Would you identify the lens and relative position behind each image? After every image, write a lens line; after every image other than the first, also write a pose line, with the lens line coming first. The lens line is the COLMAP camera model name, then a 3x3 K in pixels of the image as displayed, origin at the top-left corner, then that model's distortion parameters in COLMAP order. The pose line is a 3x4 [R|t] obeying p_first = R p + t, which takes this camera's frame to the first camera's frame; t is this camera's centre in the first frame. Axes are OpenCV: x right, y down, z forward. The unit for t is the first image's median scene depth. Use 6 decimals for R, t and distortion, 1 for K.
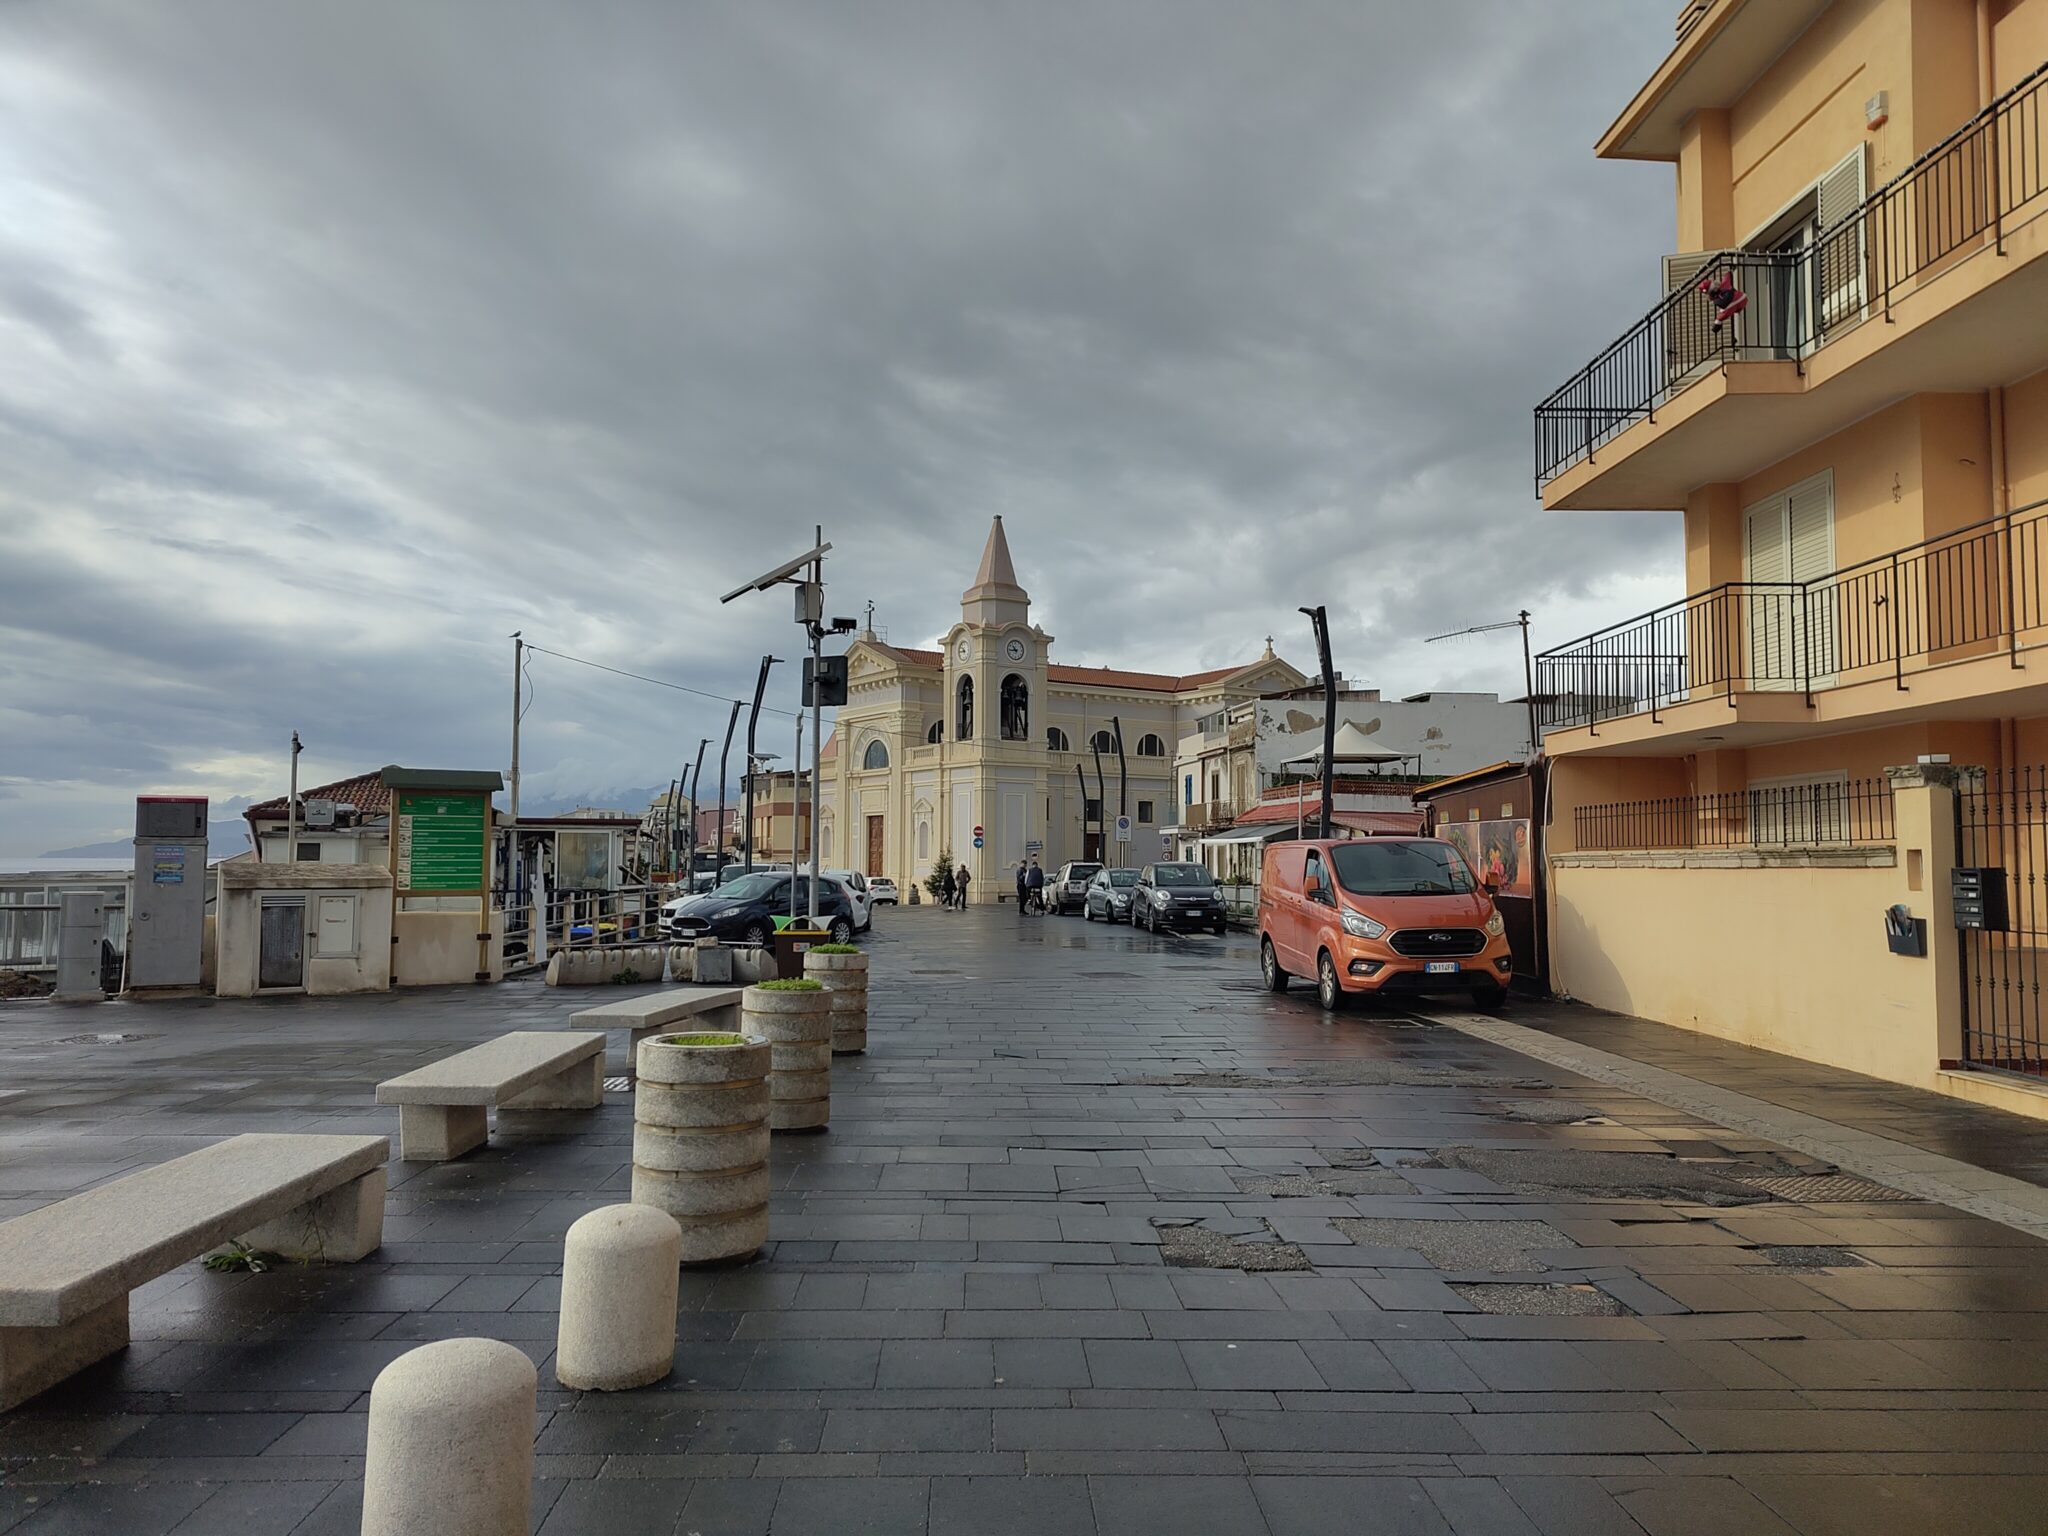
lens RADIAL K [[1381.6, 0, 1024.0], [0, 1381.6, 768.0], [0, 0, 1]] dist [0.078213, 0.000160]
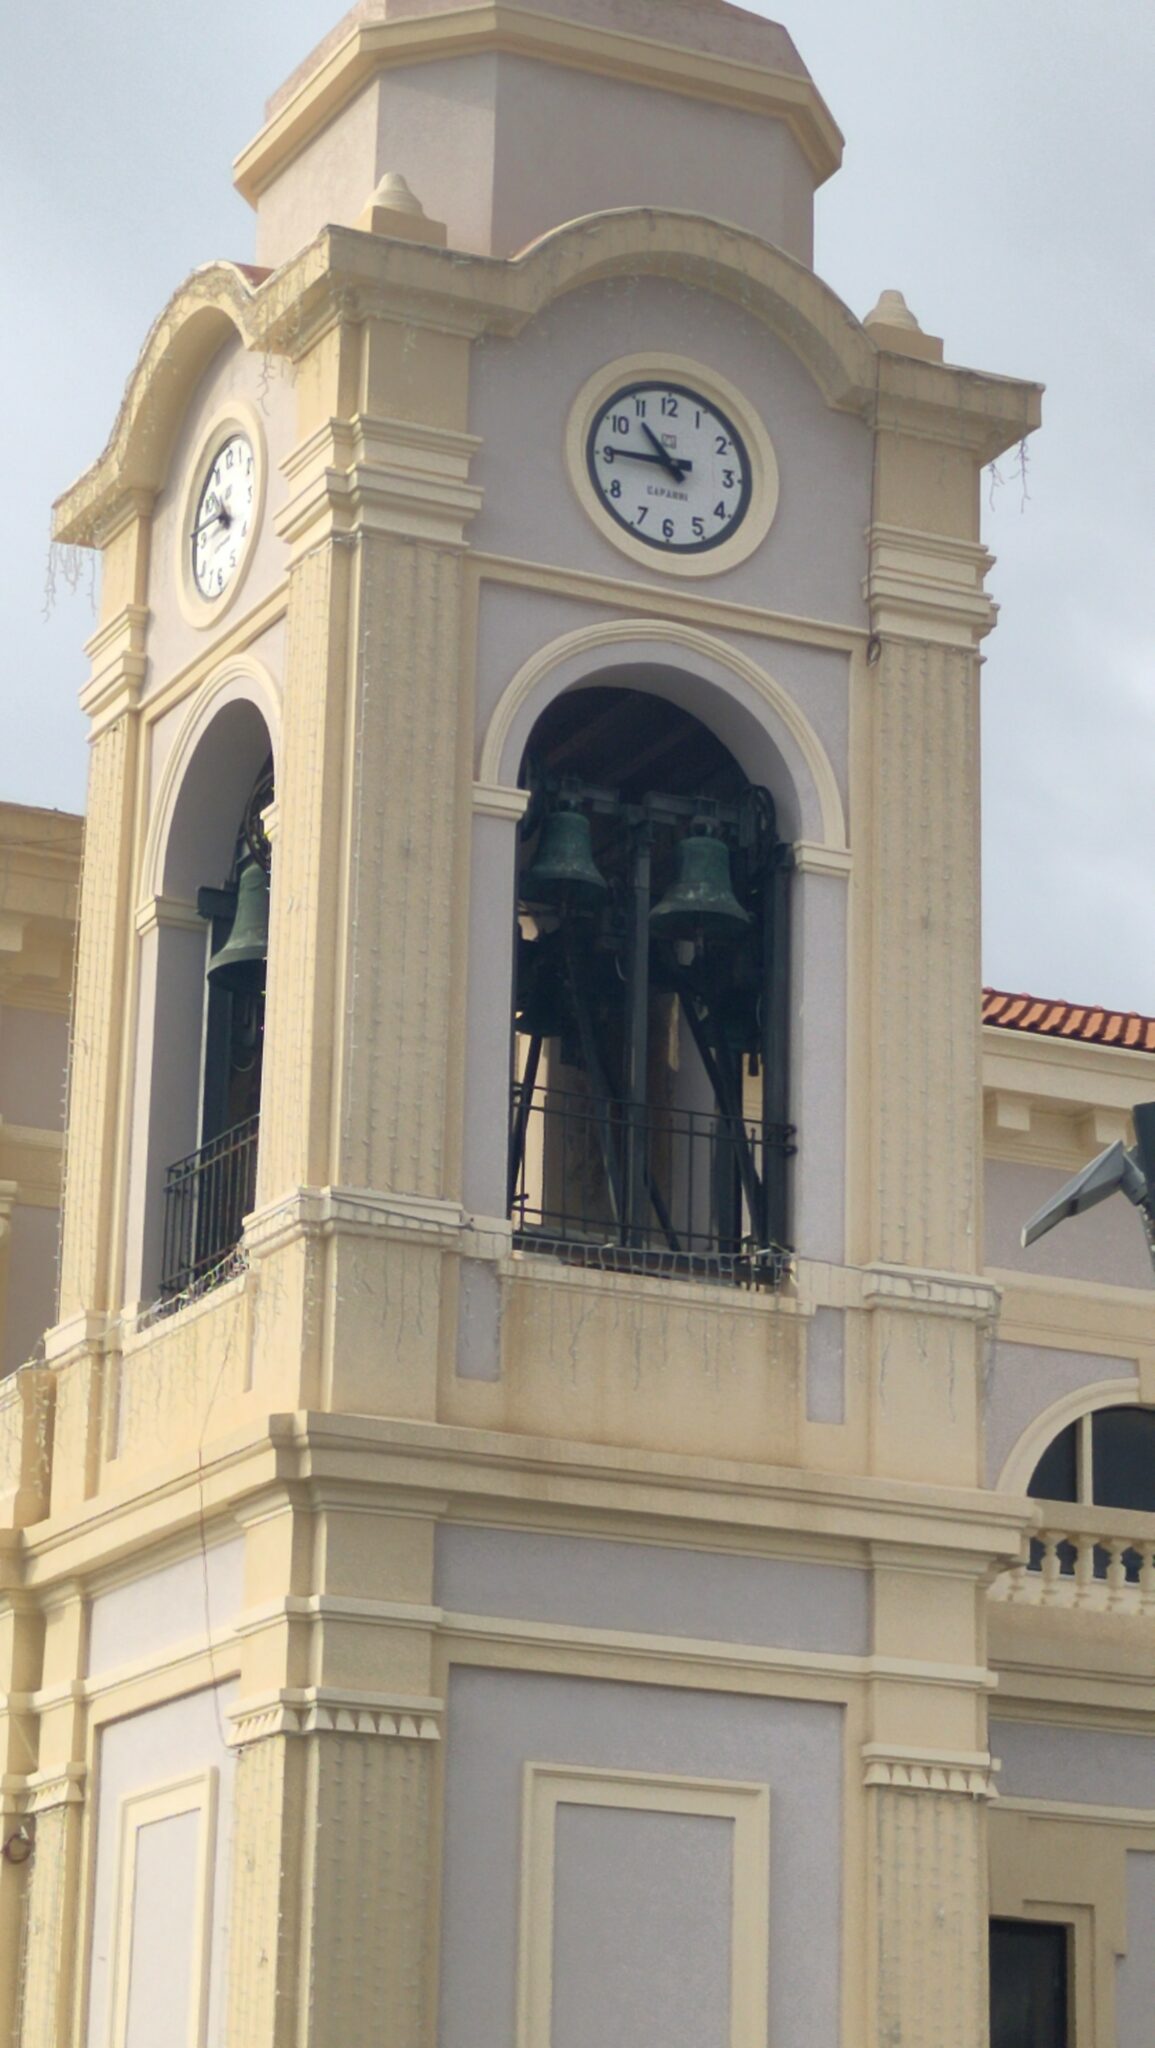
lens RADIAL K [[4827.5, 0, 577.5], [0, 4827.5, 1024.0], [0, 0, 1]] dist [0.126636, 0.143982]
pose [[0.986675, -0.032373, -0.159450, 0.045706], [-0.004345, 0.974414, -0.224720, 0.042932], [0.162645, 0.222418, 0.961289, 0.638149]]
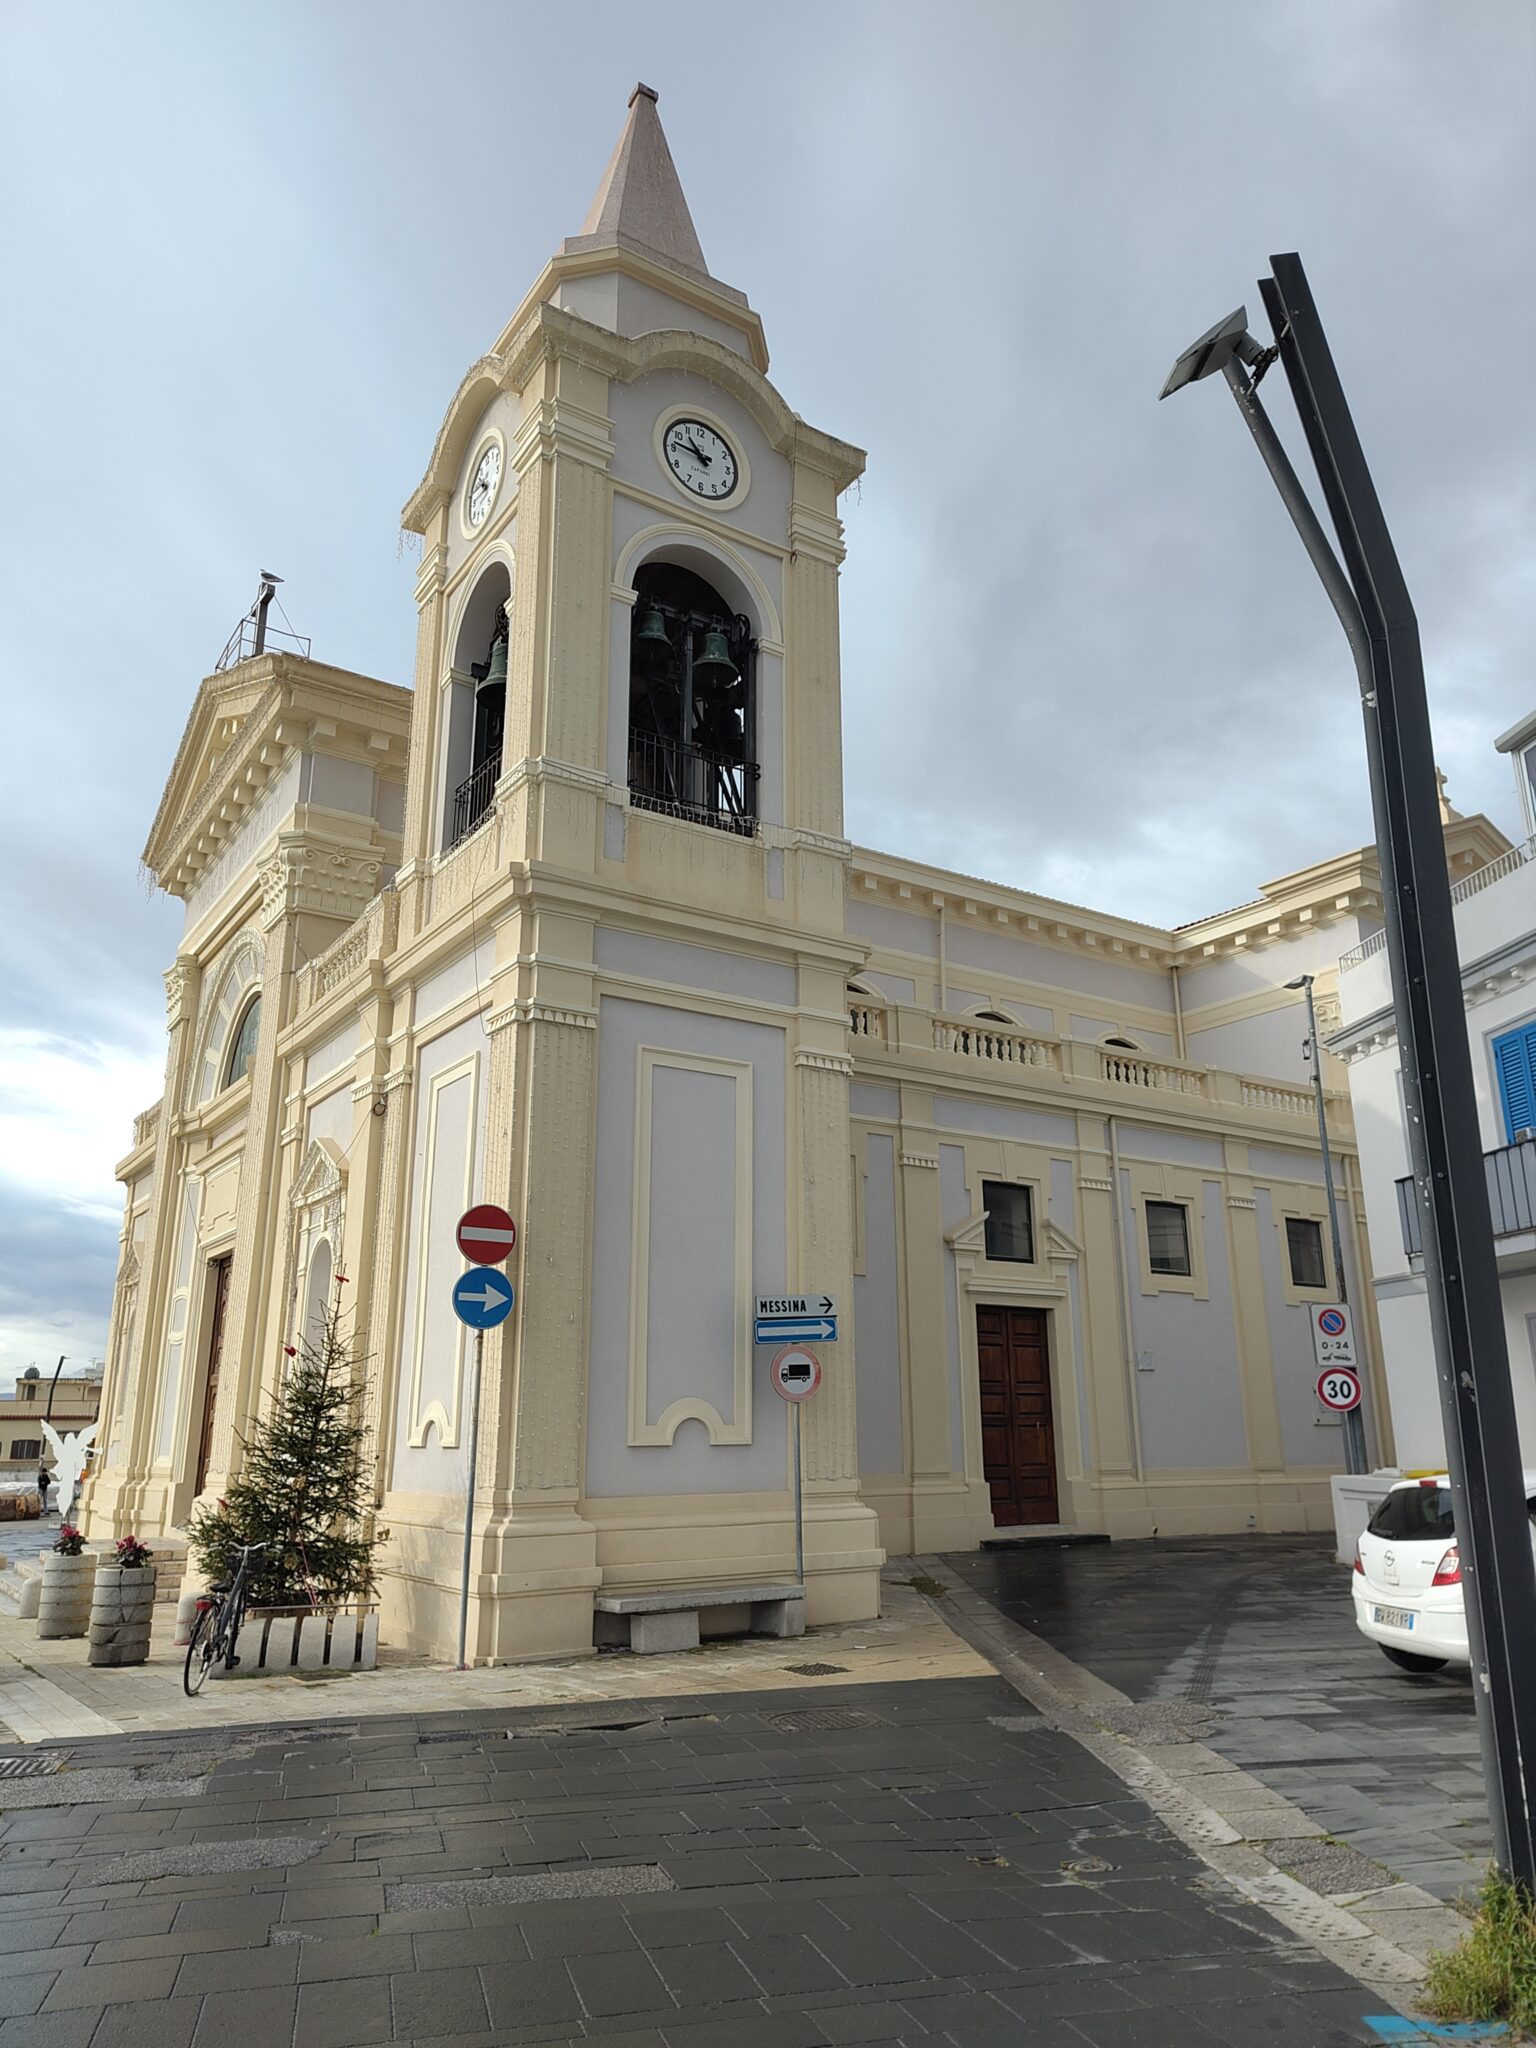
lens RADIAL K [[1381.6, 0, 768.0], [0, 1381.6, 1024.0], [0, 0, 1]] dist [0.078213, 0.000160]
pose [[0.999764, -0.013915, -0.016706, 0.007551], [0.010141, 0.978121, -0.207791, 0.055195], [0.019232, 0.207573, 0.978030, 0.786210]]
